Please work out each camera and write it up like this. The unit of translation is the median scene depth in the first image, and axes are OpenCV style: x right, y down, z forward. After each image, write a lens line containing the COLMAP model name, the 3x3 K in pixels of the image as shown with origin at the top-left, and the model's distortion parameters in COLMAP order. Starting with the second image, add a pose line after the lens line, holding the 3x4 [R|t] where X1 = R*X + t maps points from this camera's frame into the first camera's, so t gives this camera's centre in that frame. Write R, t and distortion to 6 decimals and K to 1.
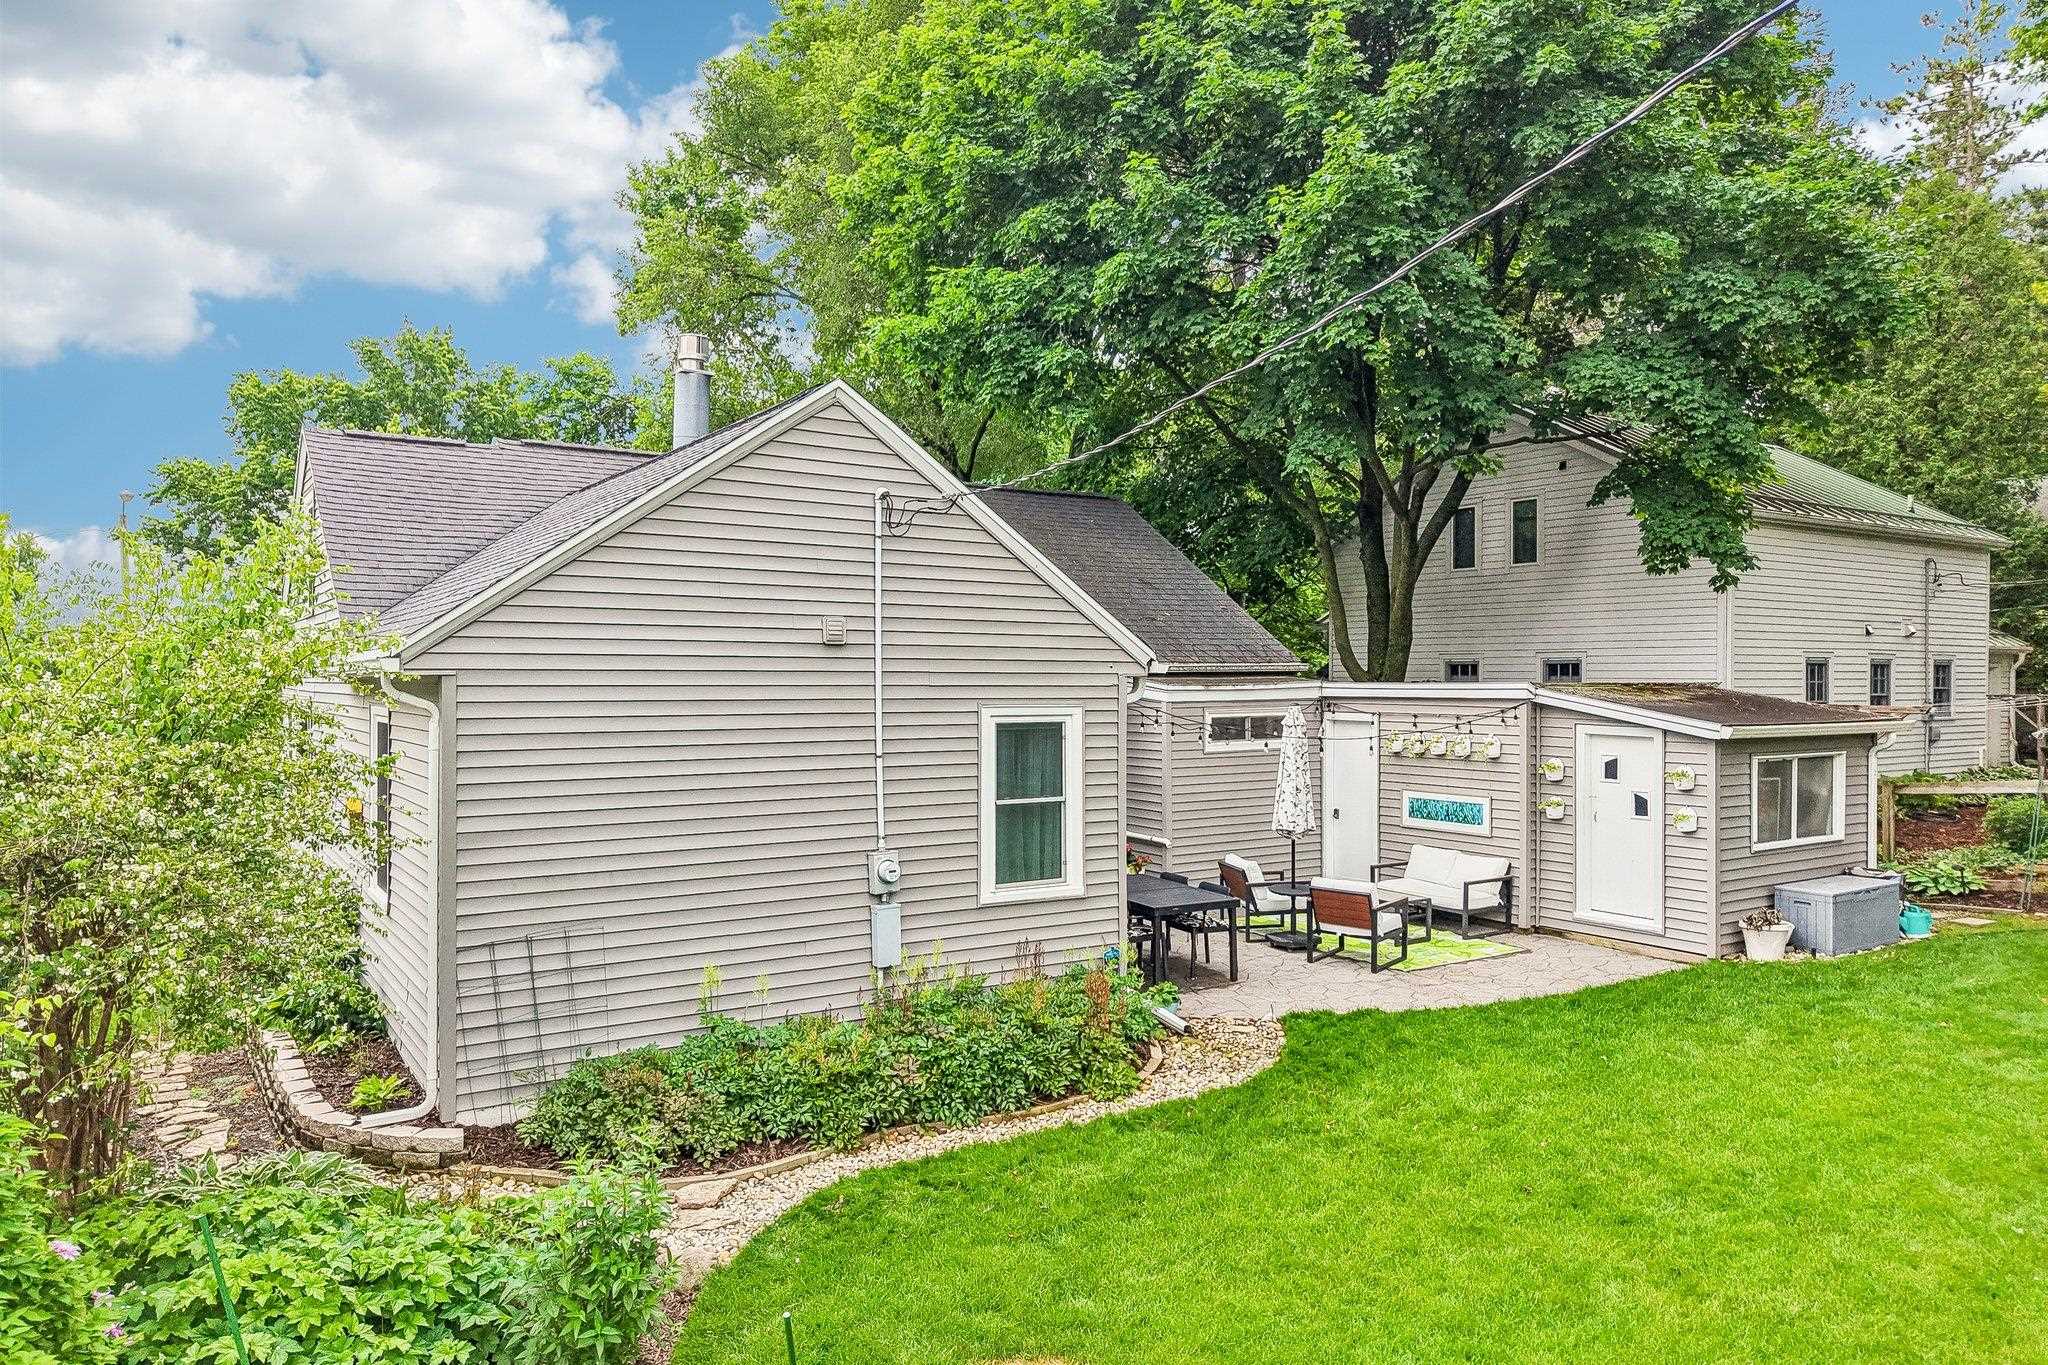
lens RADIAL K [[1376.4, 0, 1027.9], [0, 1376.4, 666.6], [0, 0, 1]] dist [0.005790, -0.017820]
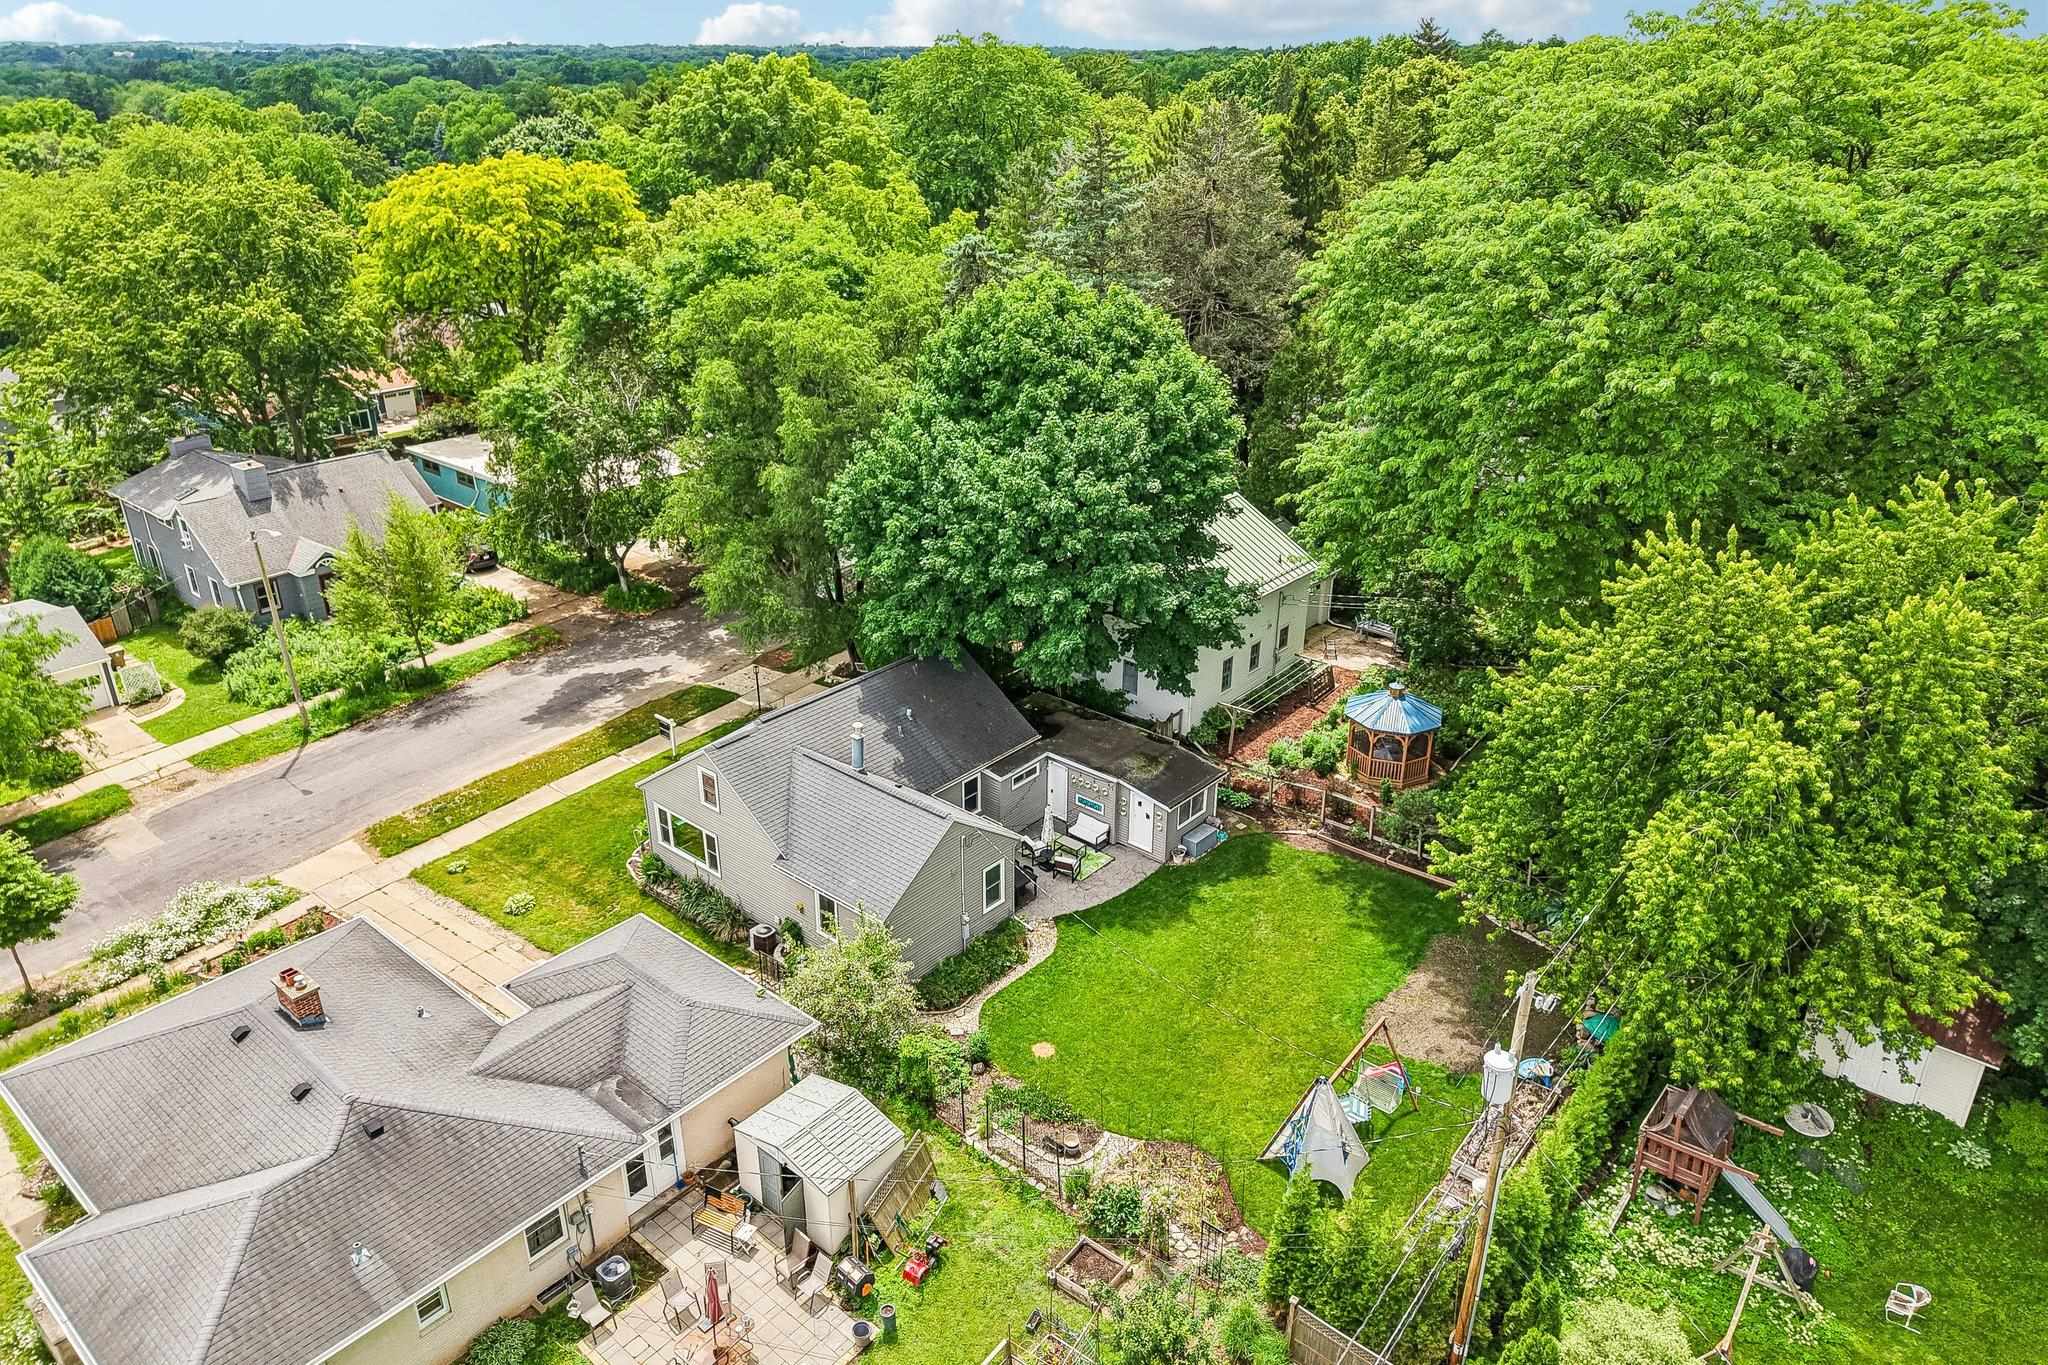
lens RADIAL K [[1376.4, 0, 1025.5], [0, 1376.4, 678.5], [0, 0, 1]] dist [0.005790, -0.017820]
pose [[0.960401, -0.114328, 0.254084, -0.806038], [-0.007308, 0.901285, 0.433166, -2.049947], [-0.278525, -0.417870, 0.864759, -2.065387]]
